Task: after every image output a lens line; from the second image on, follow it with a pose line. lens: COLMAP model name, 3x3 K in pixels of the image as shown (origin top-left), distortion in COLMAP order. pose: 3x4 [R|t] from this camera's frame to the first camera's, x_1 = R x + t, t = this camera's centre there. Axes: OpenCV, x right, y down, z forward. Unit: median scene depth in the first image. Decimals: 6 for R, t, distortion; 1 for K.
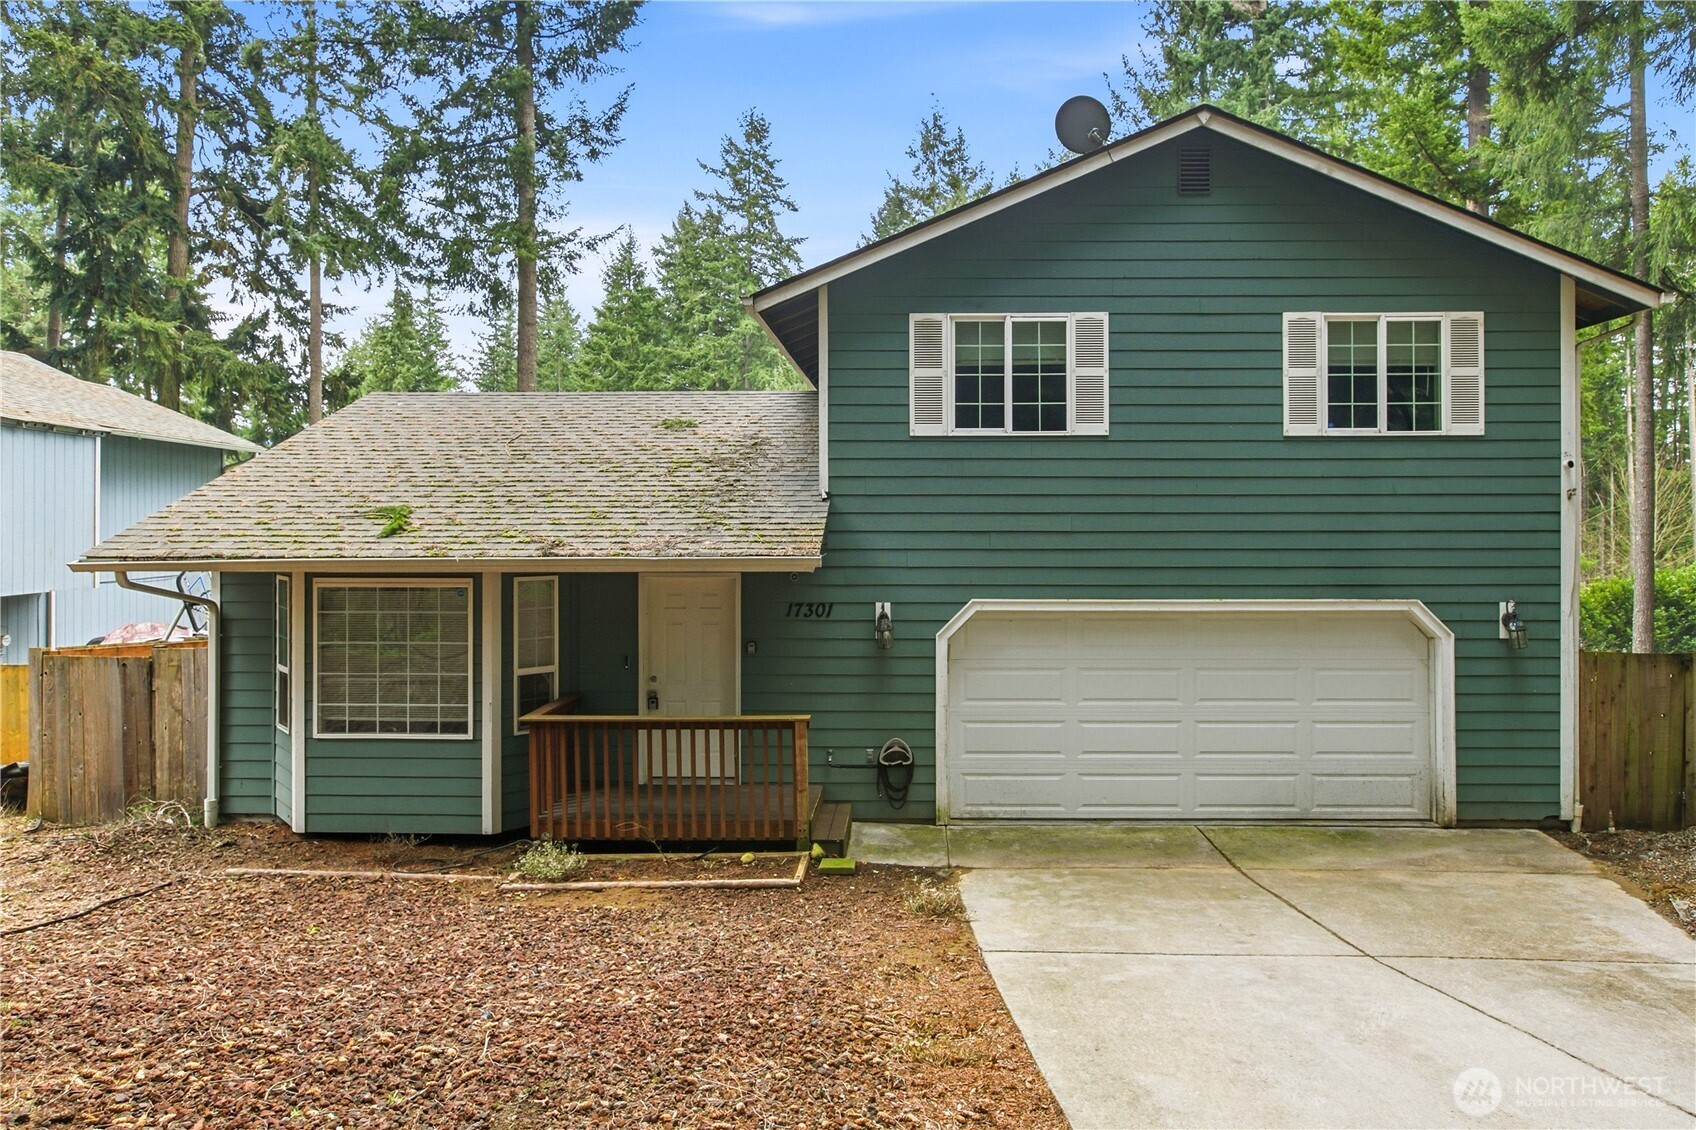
lens RADIAL K [[816.0, 0, 842.3], [0, 816.0, 536.1], [0, 0, 1]] dist [-0.004080, 0.000714]
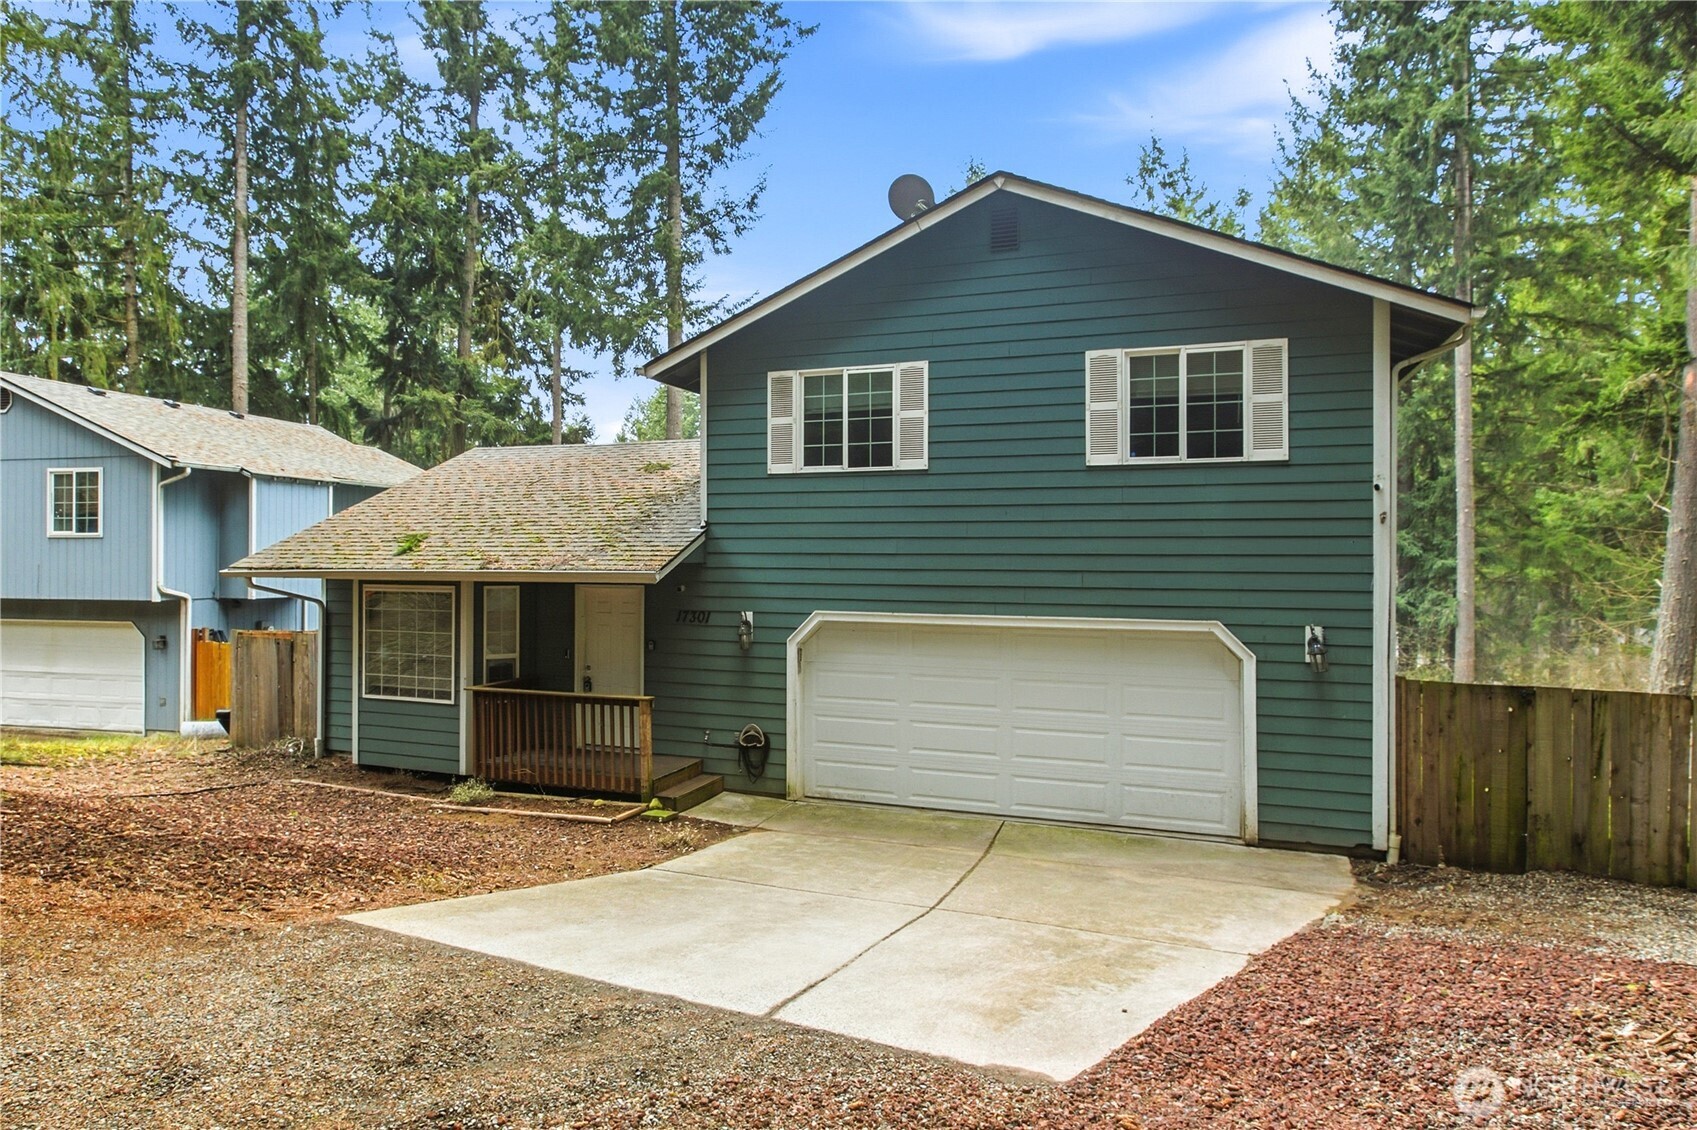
lens RADIAL K [[786.8, 0, 848.5], [0, 786.8, 565.0], [0, 0, 1]] dist [-0.003771, 0.000000]
pose [[0.962850, 0.008325, -0.269908, 0.518135], [-0.009131, 0.999957, -0.001733, 0.012676], [0.269881, 0.004133, 0.962885, -0.084632]]
